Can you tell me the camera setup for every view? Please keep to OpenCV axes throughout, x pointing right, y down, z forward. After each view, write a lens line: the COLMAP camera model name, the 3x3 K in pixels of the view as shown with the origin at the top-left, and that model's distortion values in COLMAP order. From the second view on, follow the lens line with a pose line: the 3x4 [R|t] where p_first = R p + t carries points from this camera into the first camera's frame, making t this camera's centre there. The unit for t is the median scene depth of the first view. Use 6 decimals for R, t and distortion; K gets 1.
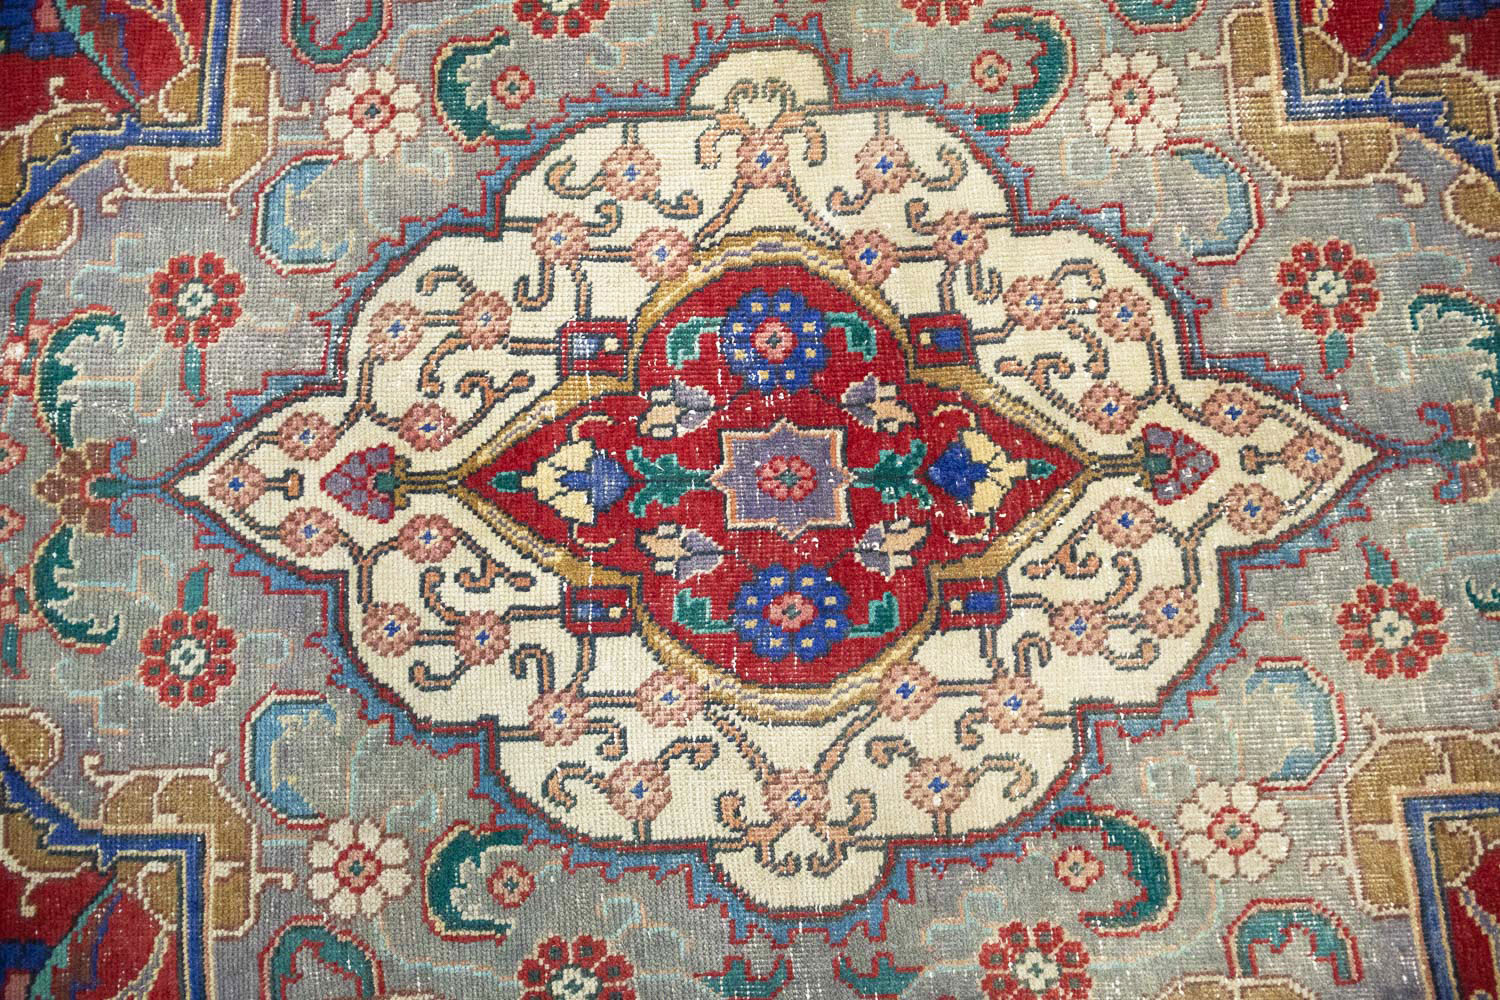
lens RADIAL K [[1244.9, 0, 735.0], [0, 1244.9, 490.0], [0, 0, 1]] dist [-0.003244, 0.001531]
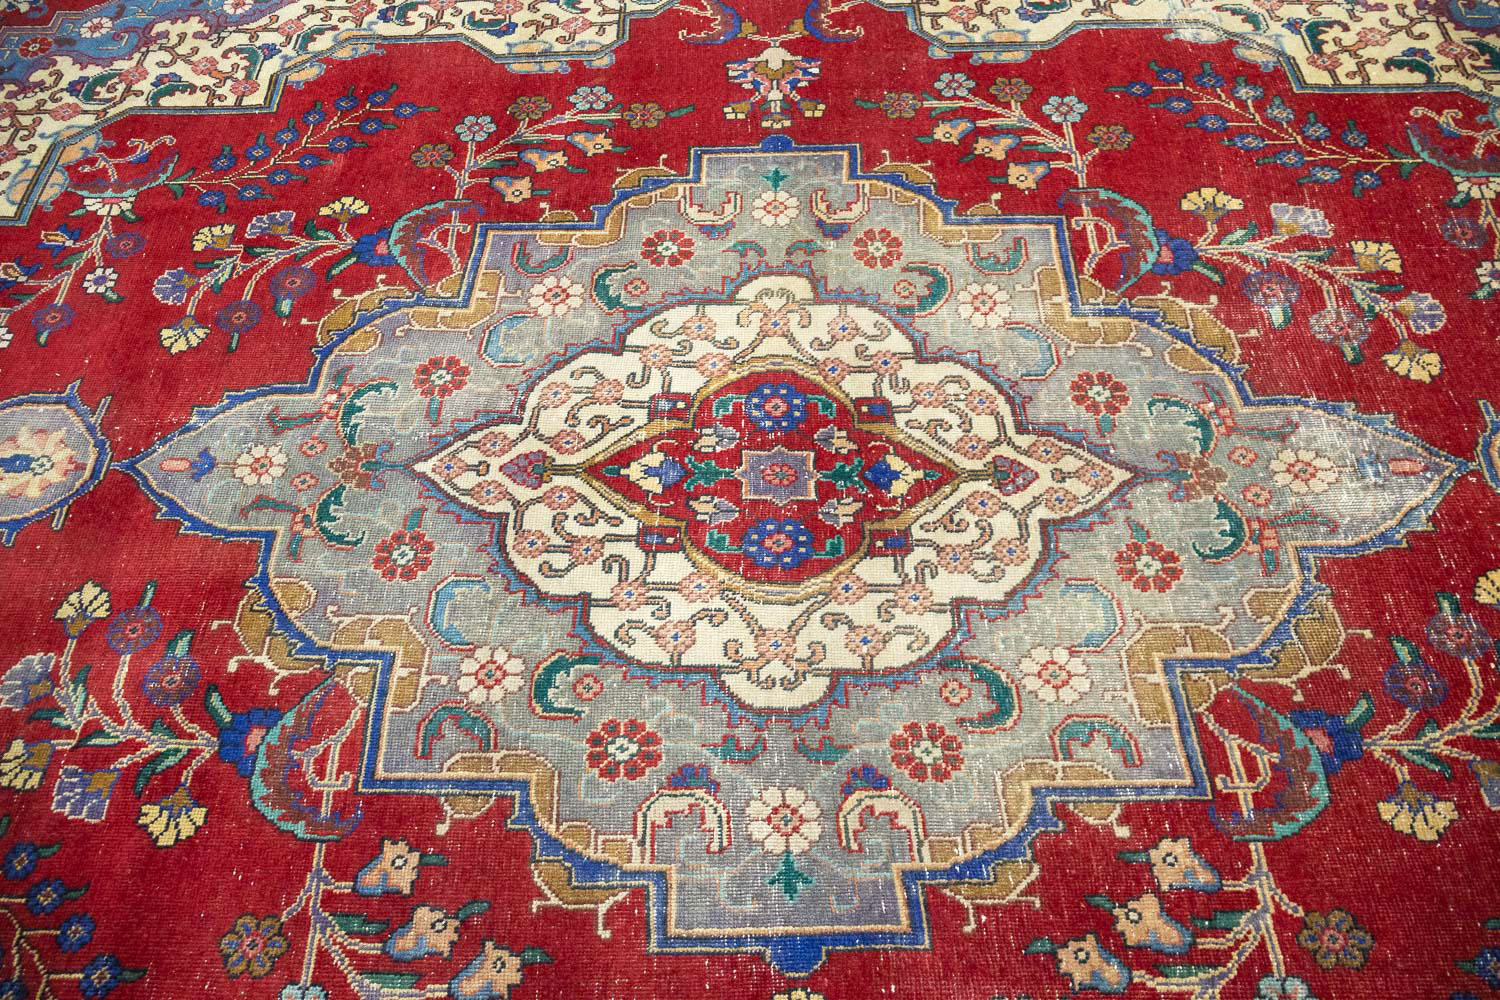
lens RADIAL K [[1244.9, 0, 731.2], [0, 1244.9, 492.5], [0, 0, 1]] dist [-0.003244, 0.001531]
pose [[0.997793, 0.054397, -0.038078, 0.041613], [-0.065755, 0.889266, -0.452639, 0.763298], [0.009239, 0.454144, 0.890880, -0.469767]]
